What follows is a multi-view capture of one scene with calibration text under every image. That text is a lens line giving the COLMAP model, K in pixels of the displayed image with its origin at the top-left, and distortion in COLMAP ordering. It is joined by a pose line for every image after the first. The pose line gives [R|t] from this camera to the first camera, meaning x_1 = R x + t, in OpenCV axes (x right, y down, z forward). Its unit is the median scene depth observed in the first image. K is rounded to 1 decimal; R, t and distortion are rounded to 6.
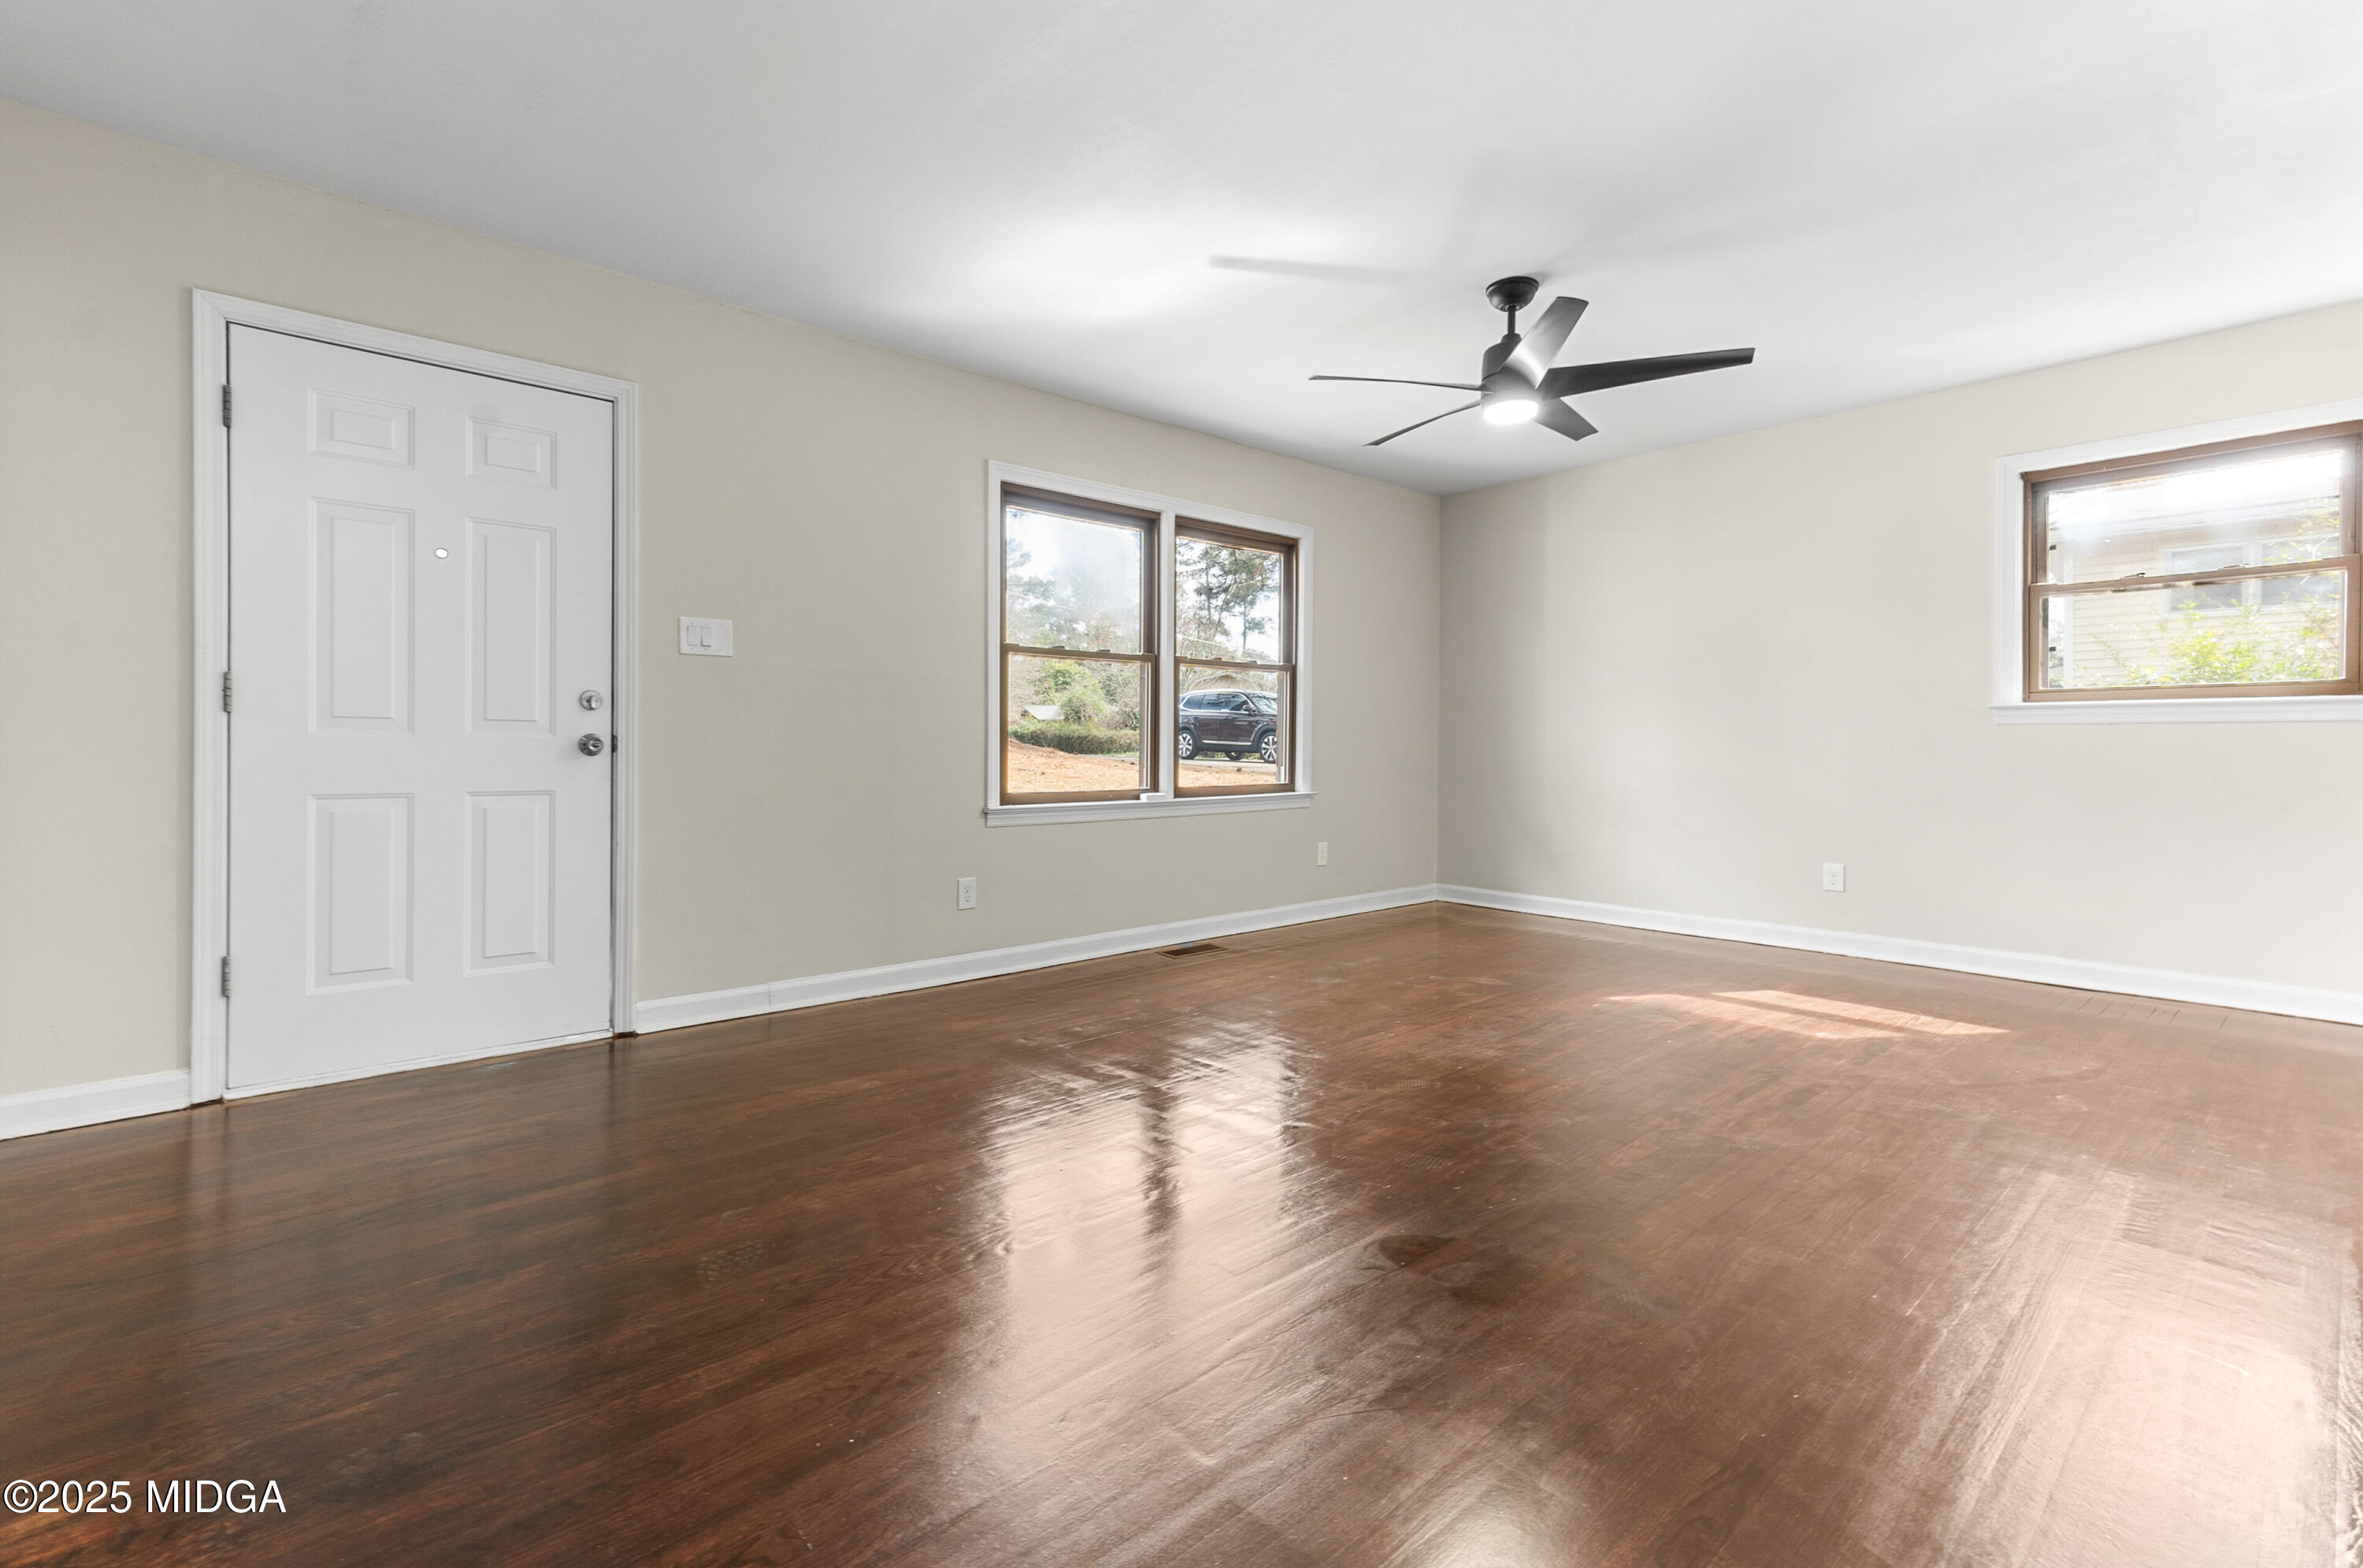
lens RADIAL K [[1038.3, 0, 1146.1], [0, 1038.3, 755.8], [0, 0, 1]] dist [0.009481, -0.000024]
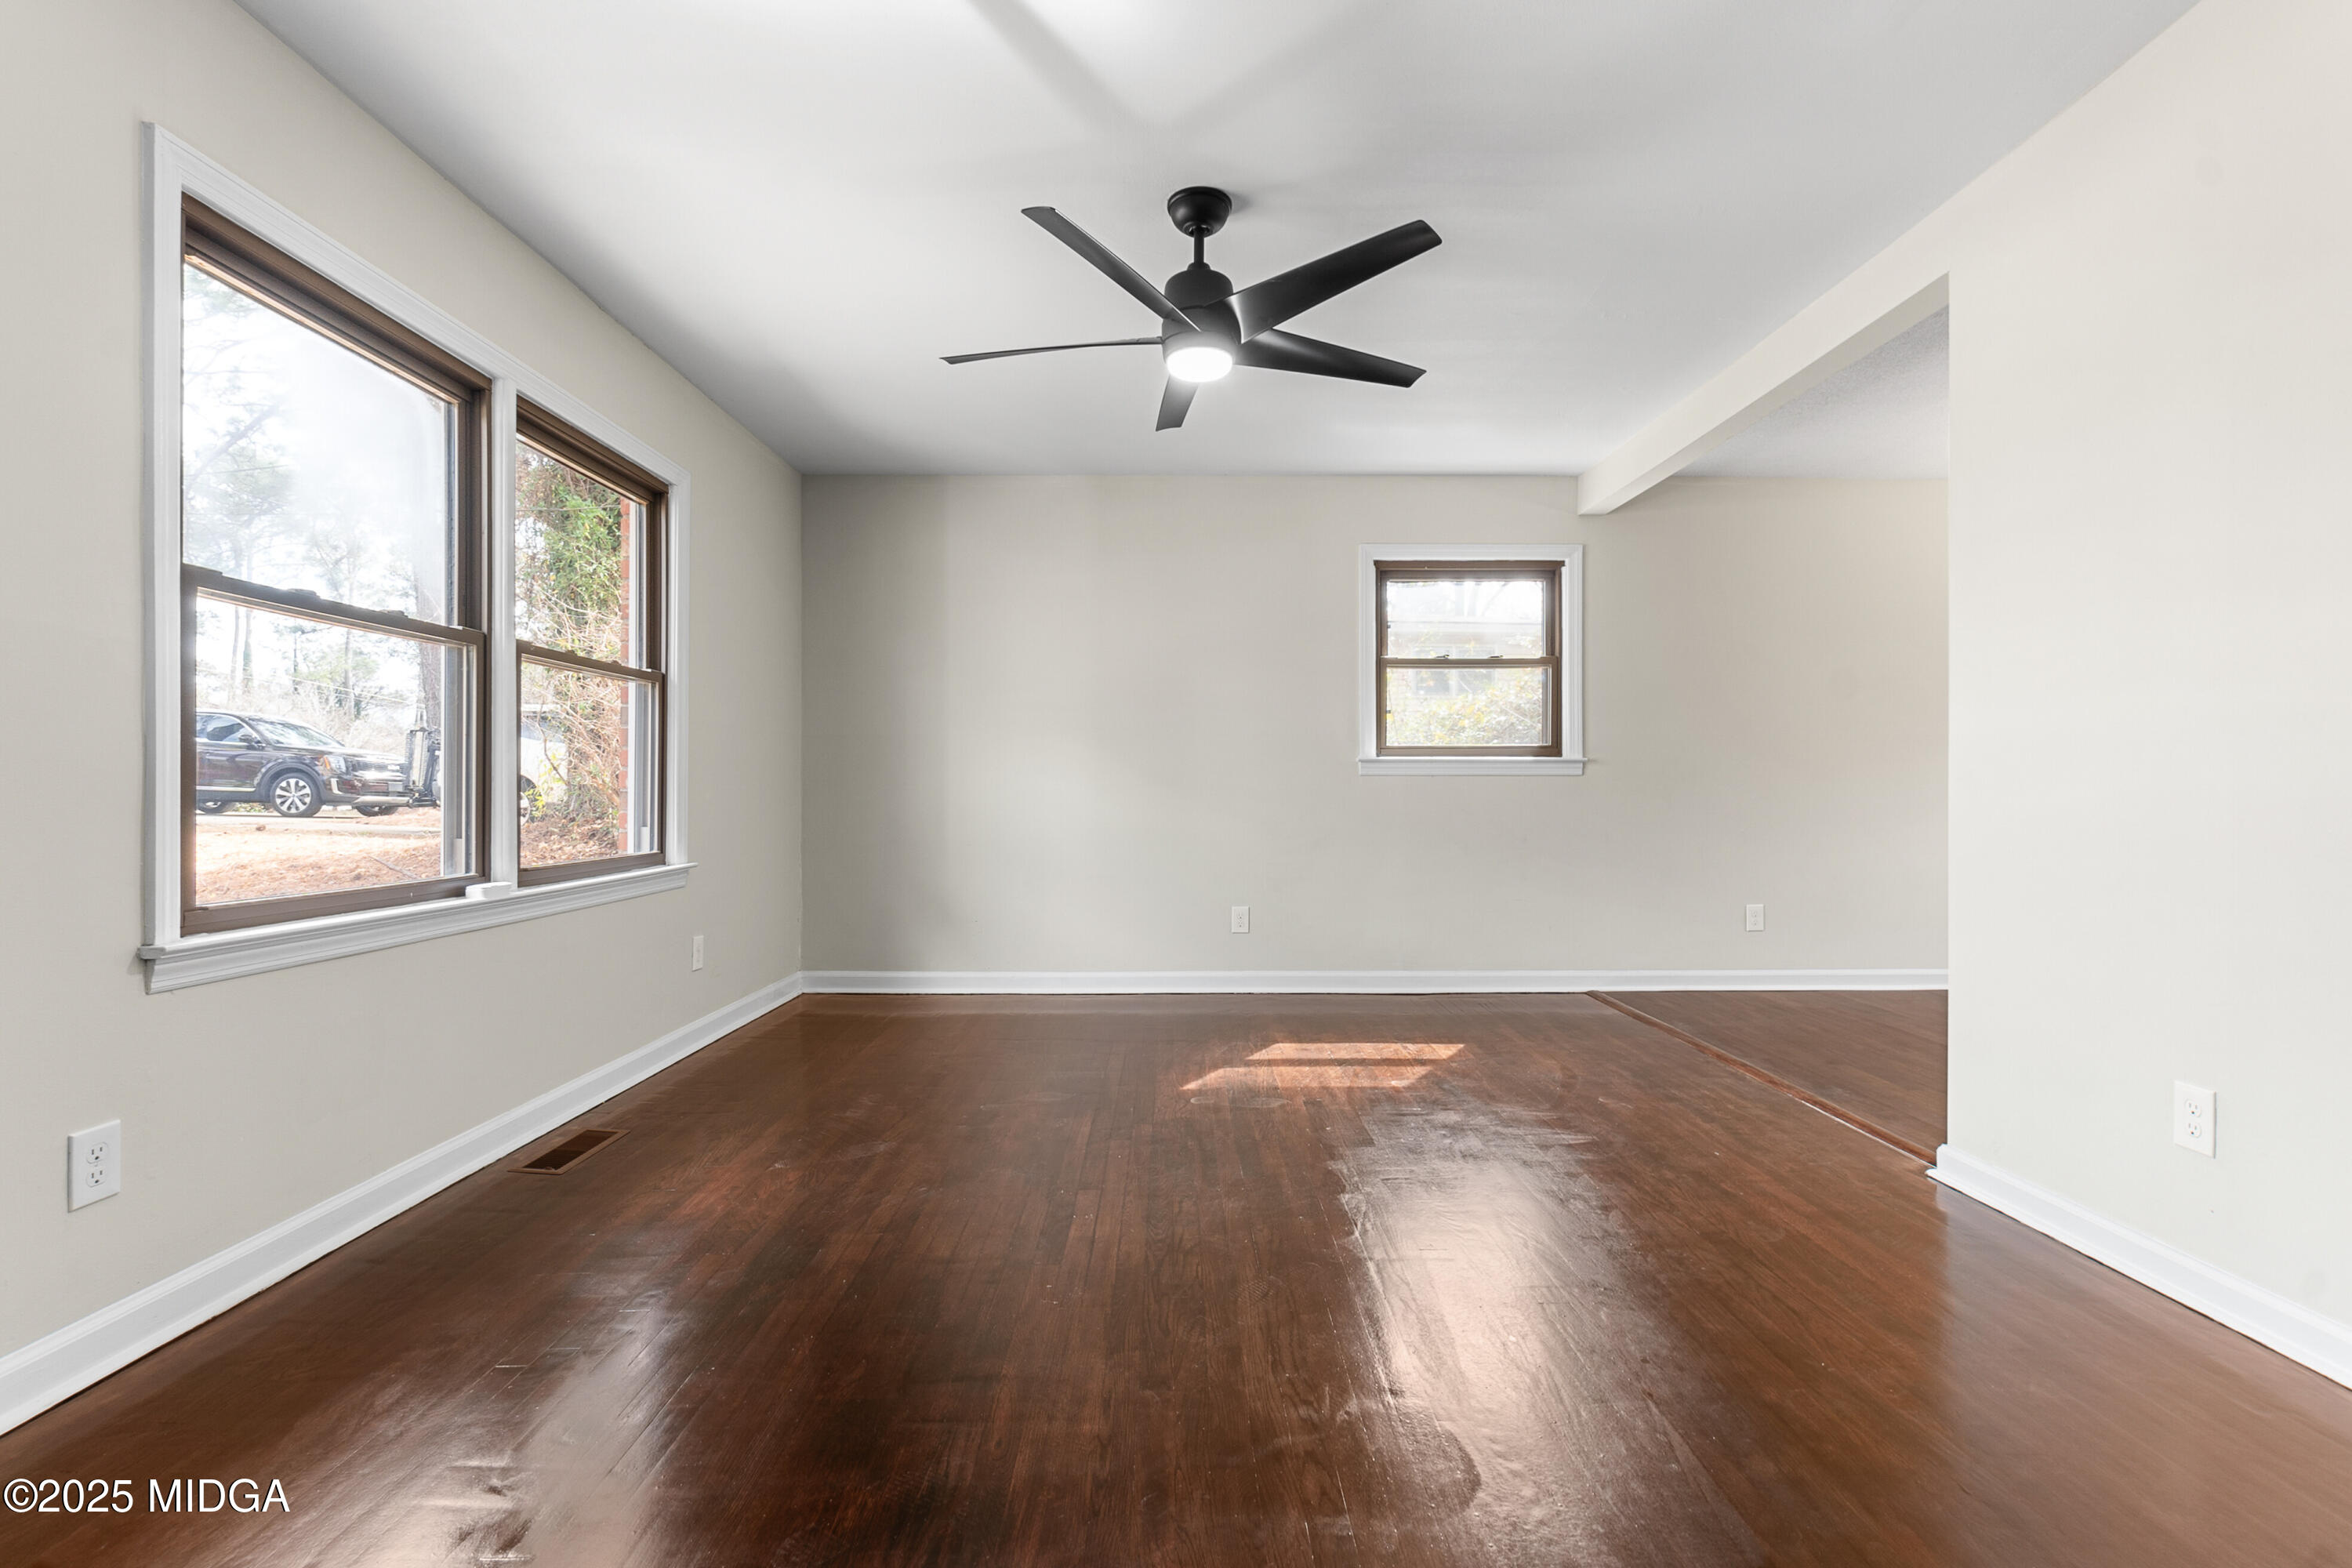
lens RADIAL K [[1058.6, 0, 1180.3], [0, 1058.6, 798.7], [0, 0, 1]] dist [-0.001716, -0.000294]
pose [[0.645814, -0.006927, 0.763463, -0.209764], [0.008785, 0.999960, 0.001642, -0.007496], [-0.763444, 0.005647, 0.645850, 0.402745]]
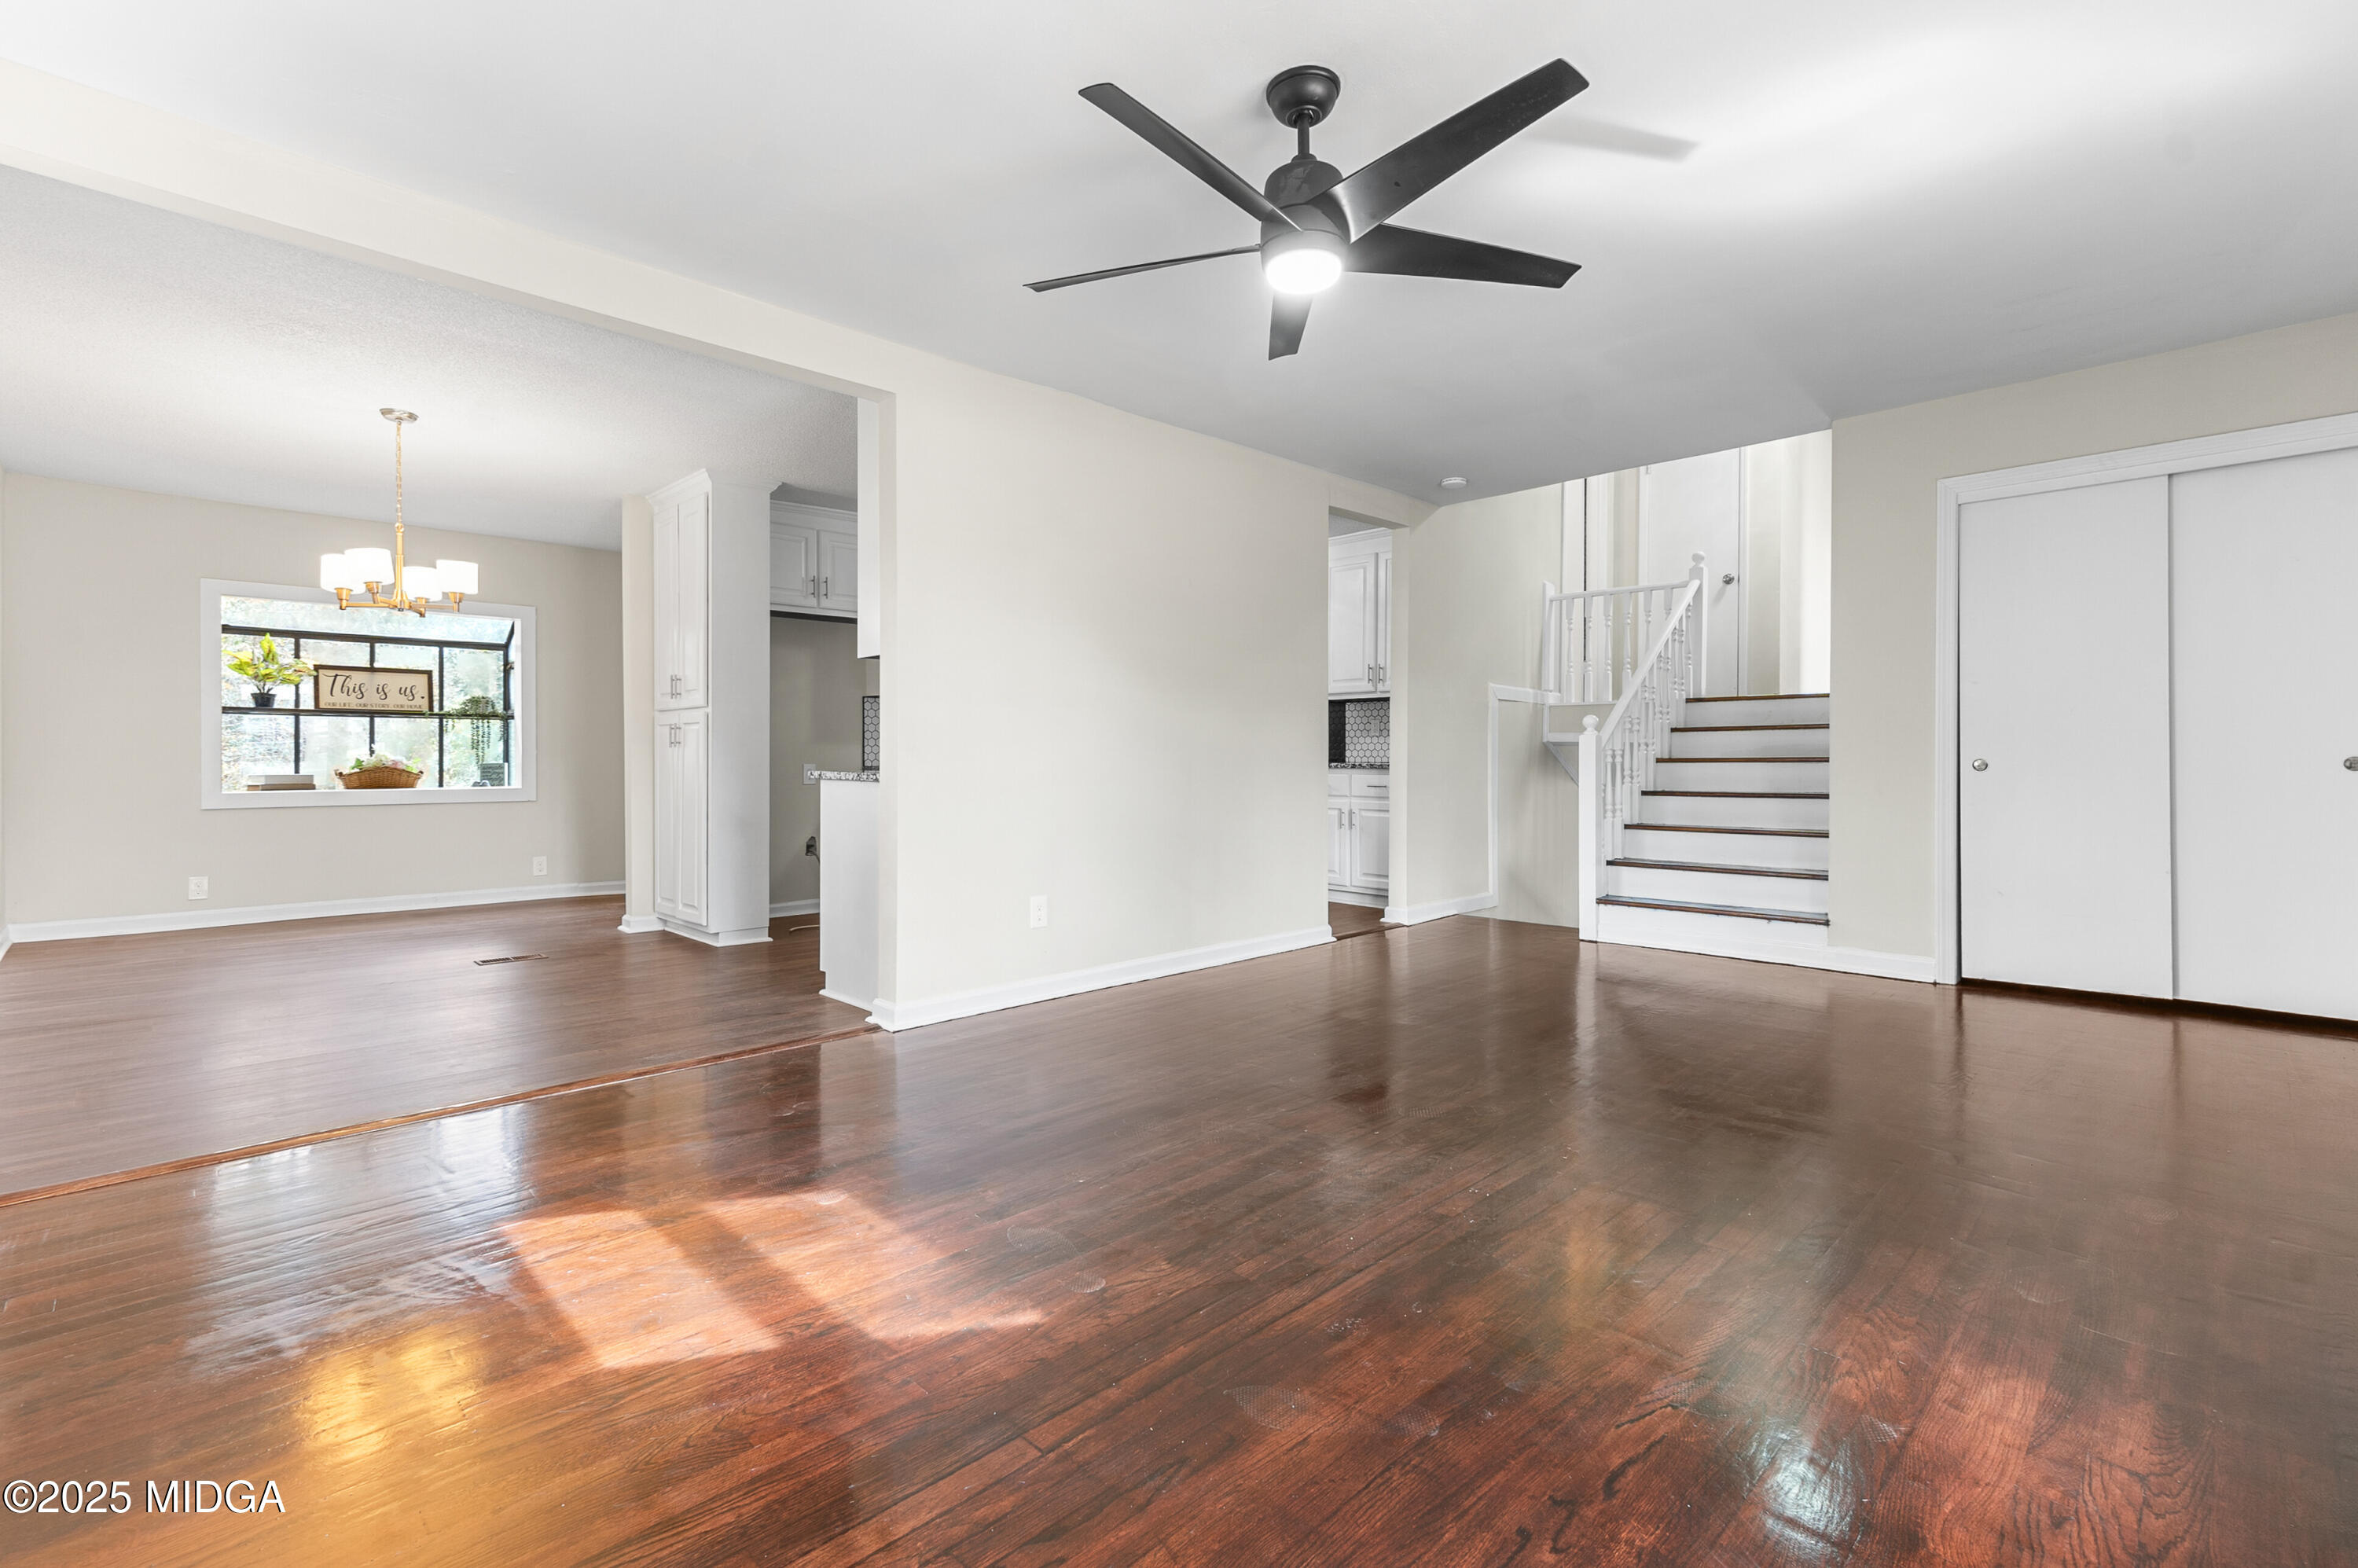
lens RADIAL K [[1036.2, 0, 1143.7], [0, 1036.2, 755.8], [0, 0, 1]] dist [0.009481, -0.000024]
pose [[-0.998889, -0.001089, -0.047107, 0.389336], [-0.001542, 0.999953, 0.009591, -0.016570], [0.047095, 0.009653, -0.998844, 1.342193]]
